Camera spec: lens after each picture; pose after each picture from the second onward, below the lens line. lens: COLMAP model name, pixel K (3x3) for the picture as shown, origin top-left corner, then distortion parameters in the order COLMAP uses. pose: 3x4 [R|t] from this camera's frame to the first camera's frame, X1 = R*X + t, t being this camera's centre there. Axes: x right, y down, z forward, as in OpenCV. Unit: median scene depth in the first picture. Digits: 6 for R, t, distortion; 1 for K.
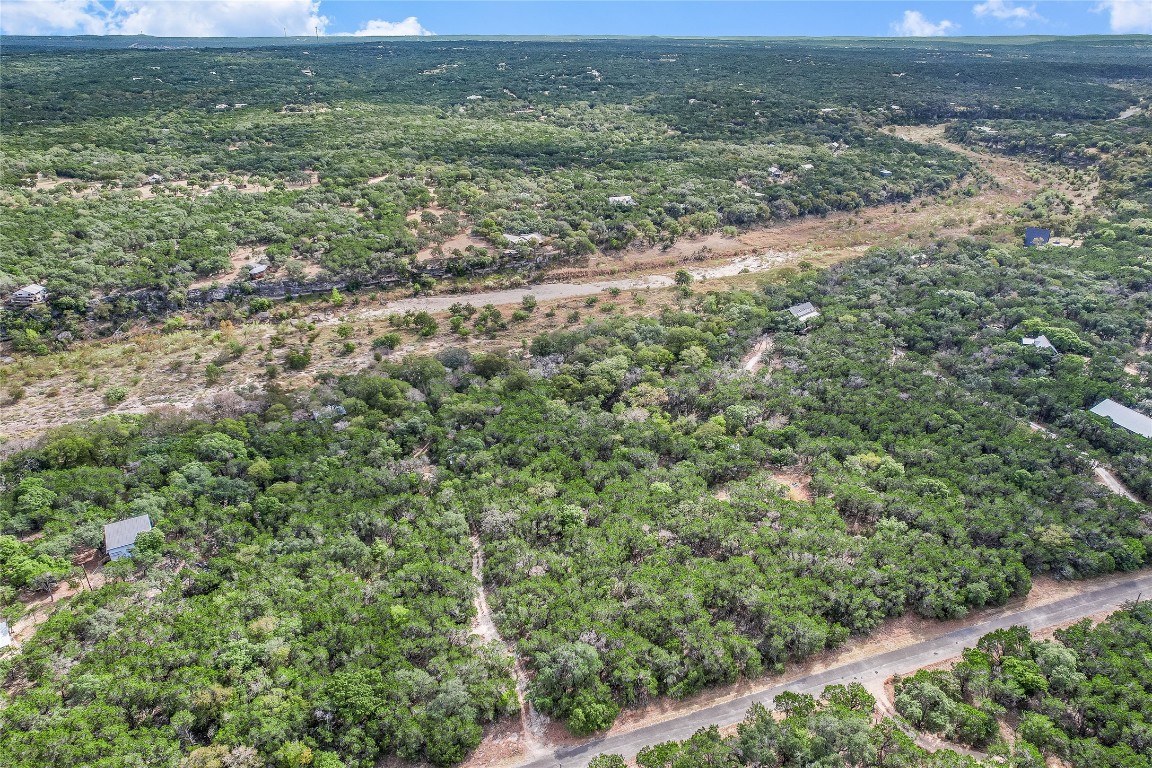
lens RADIAL K [[729.9, 0, 576.0], [0, 729.9, 384.0], [0, 0, 1]] dist [-0.082894, 0.054235]
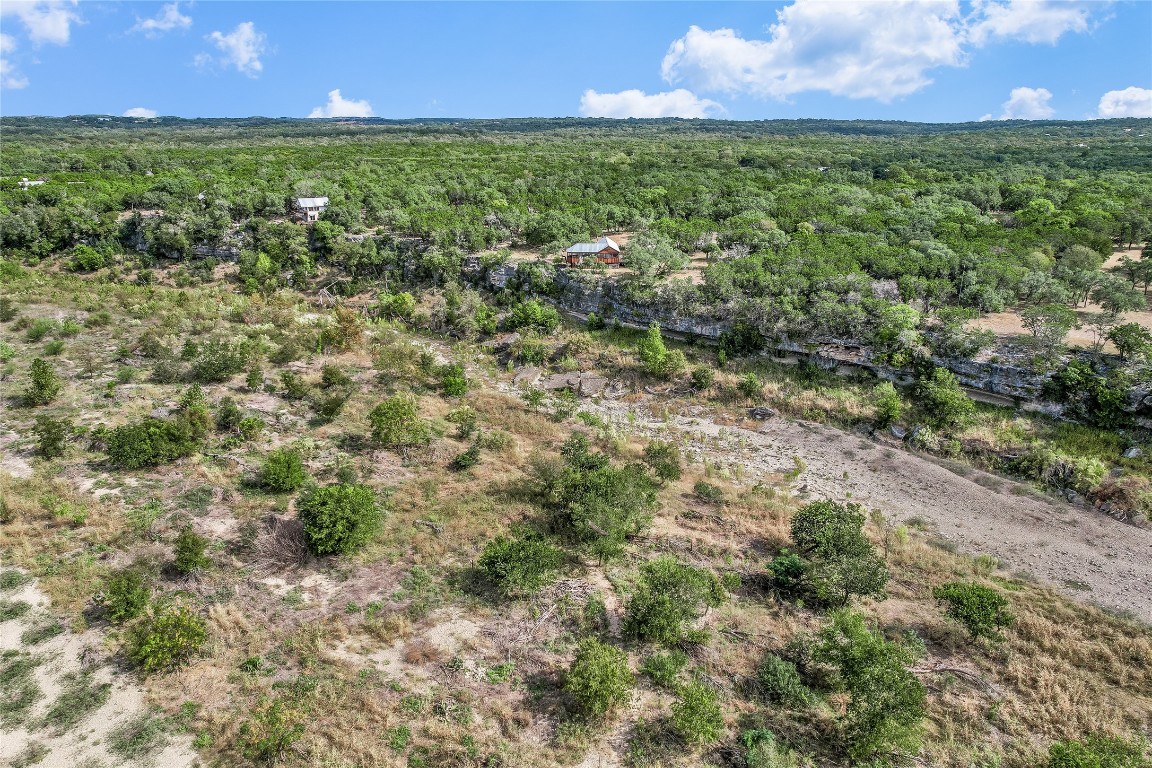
lens RADIAL K [[729.9, 0, 576.0], [0, 729.9, 384.0], [0, 0, 1]] dist [-0.082894, 0.054235]
pose [[0.448274, 0.290311, -0.845440, -0.037193], [-0.384174, 0.916560, 0.111033, -0.129948], [0.807131, 0.275023, 0.522400, 0.781903]]
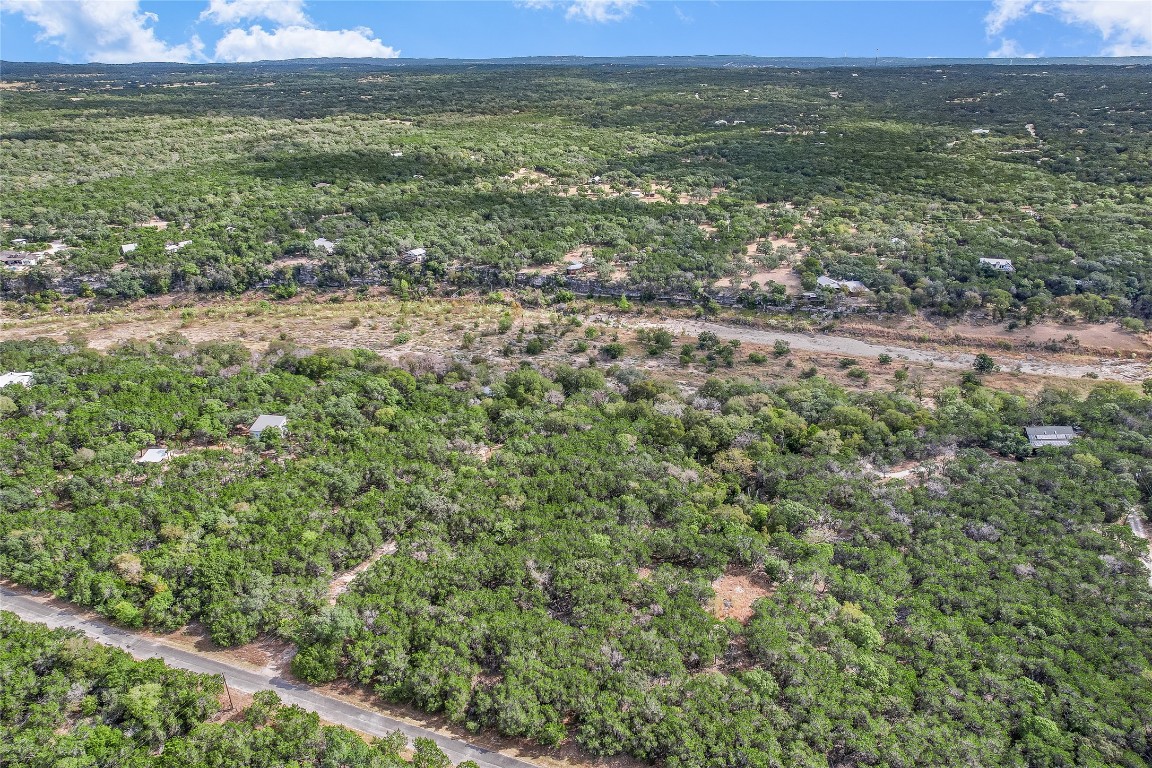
lens RADIAL K [[729.9, 0, 576.0], [0, 729.9, 384.0], [0, 0, 1]] dist [-0.082894, 0.054235]
pose [[0.772003, 0.253185, -0.583017, 0.284593], [-0.268260, 0.961333, 0.062258, -0.052292], [0.576236, 0.108337, 0.810071, 0.079420]]
